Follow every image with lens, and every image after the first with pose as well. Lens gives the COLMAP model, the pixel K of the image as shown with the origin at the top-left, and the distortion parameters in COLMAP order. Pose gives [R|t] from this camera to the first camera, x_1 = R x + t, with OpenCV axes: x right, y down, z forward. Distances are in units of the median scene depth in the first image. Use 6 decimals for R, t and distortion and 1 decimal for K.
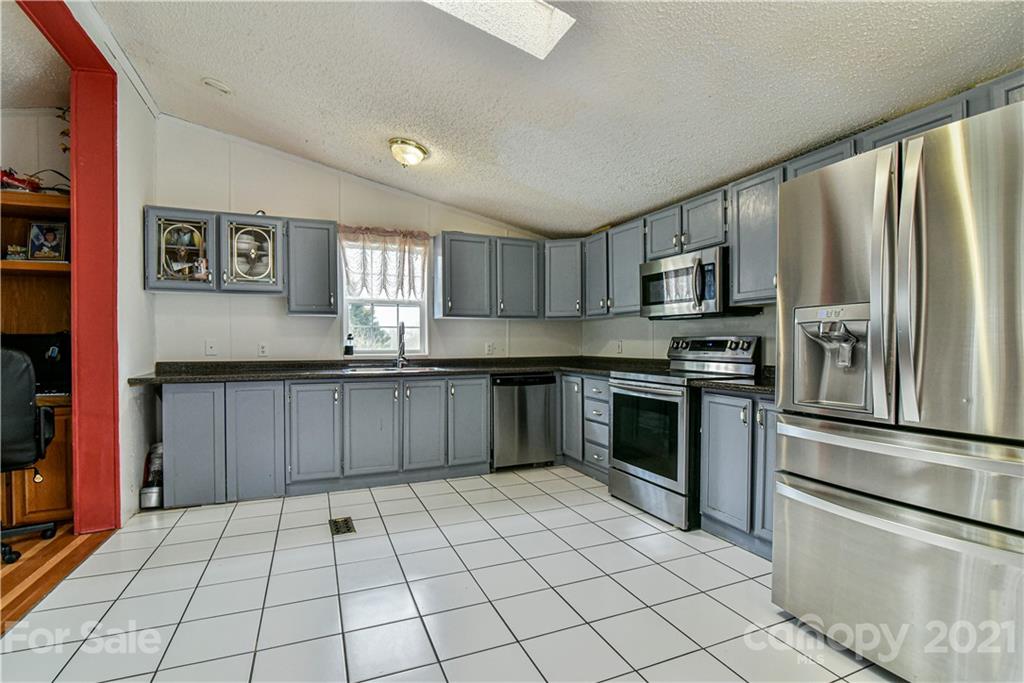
lens RADIAL K [[471.1, 0, 511.6], [0, 471.1, 346.1], [0, 0, 1]] dist [-0.021566, -0.000203]
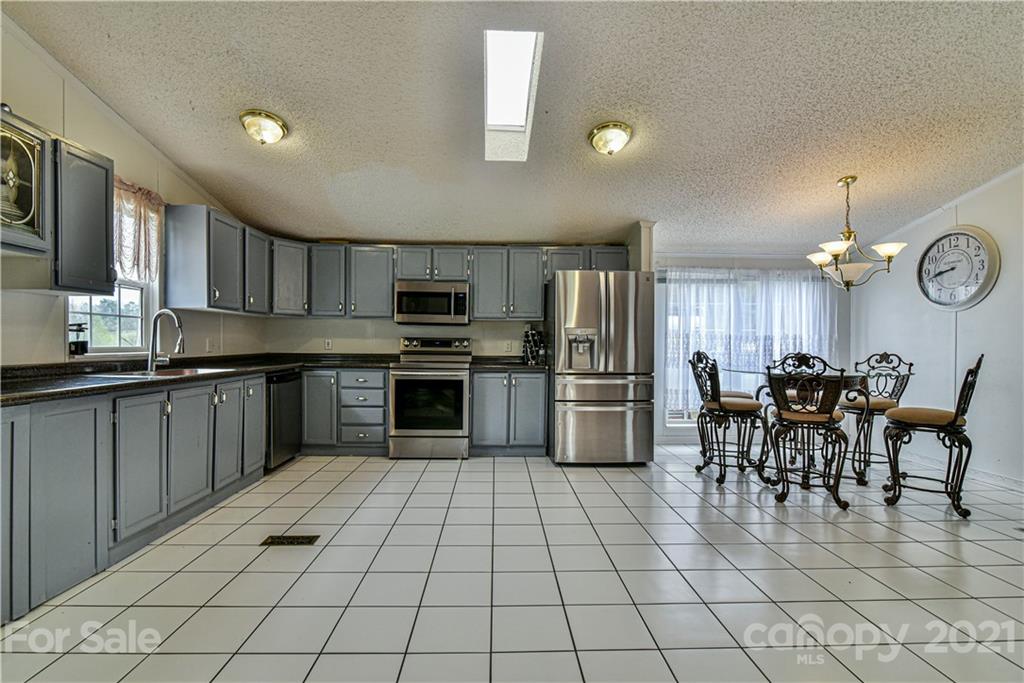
lens RADIAL K [[471.1, 0, 509.8], [0, 471.1, 346.1], [0, 0, 1]] dist [-0.021566, -0.000203]
pose [[0.356869, 0.000164, 0.934154, -0.629643], [-0.004780, 0.999987, 0.001651, 0.002111], [-0.934142, -0.005054, 0.356865, 0.165869]]
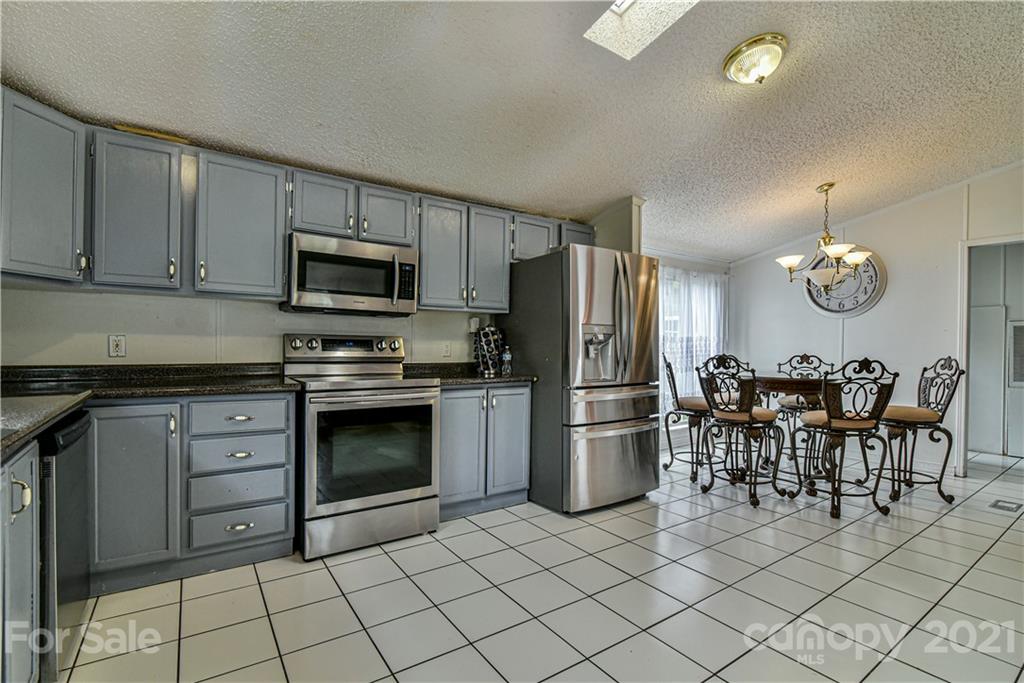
lens RADIAL K [[471.1, 0, 513.8], [0, 471.1, 346.1], [0, 0, 1]] dist [-0.021566, -0.000203]
pose [[-0.206349, -0.002085, 0.978476, -0.373716], [-0.005900, 0.999982, 0.000886, -0.001263], [-0.978461, -0.005590, -0.206357, 0.604400]]
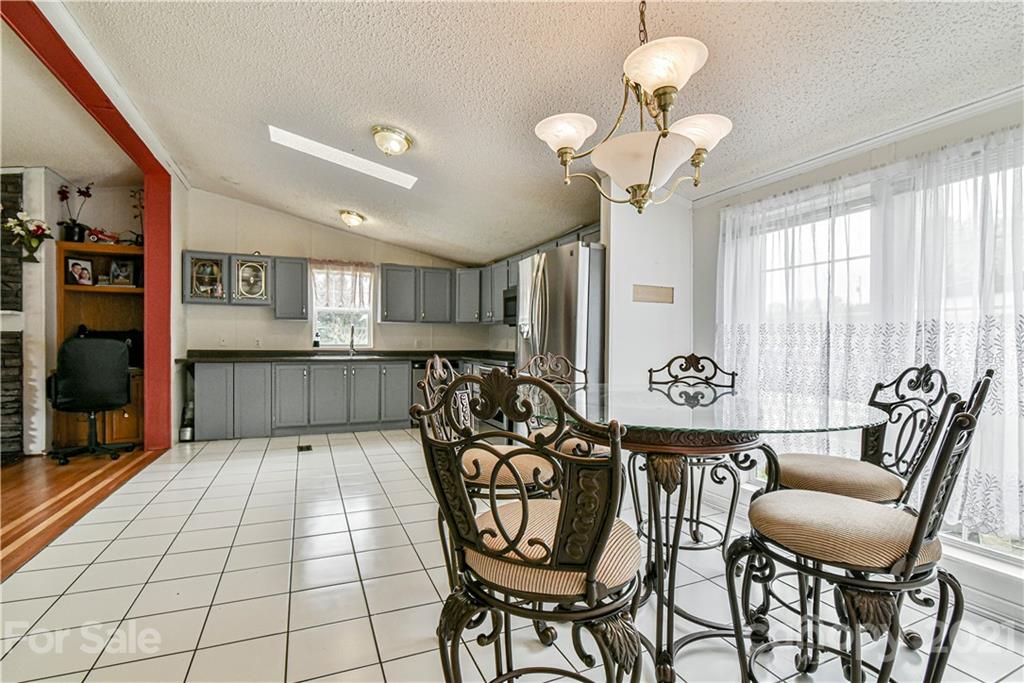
lens RADIAL K [[471.1, 0, 509.5], [0, 471.1, 345.7], [0, 0, 1]] dist [-0.021566, -0.000203]
pose [[0.999720, 0.009758, 0.021549, 0.278040], [-0.009733, 0.999952, -0.001245, 0.012414], [-0.021560, 0.001035, 0.999767, -0.587528]]
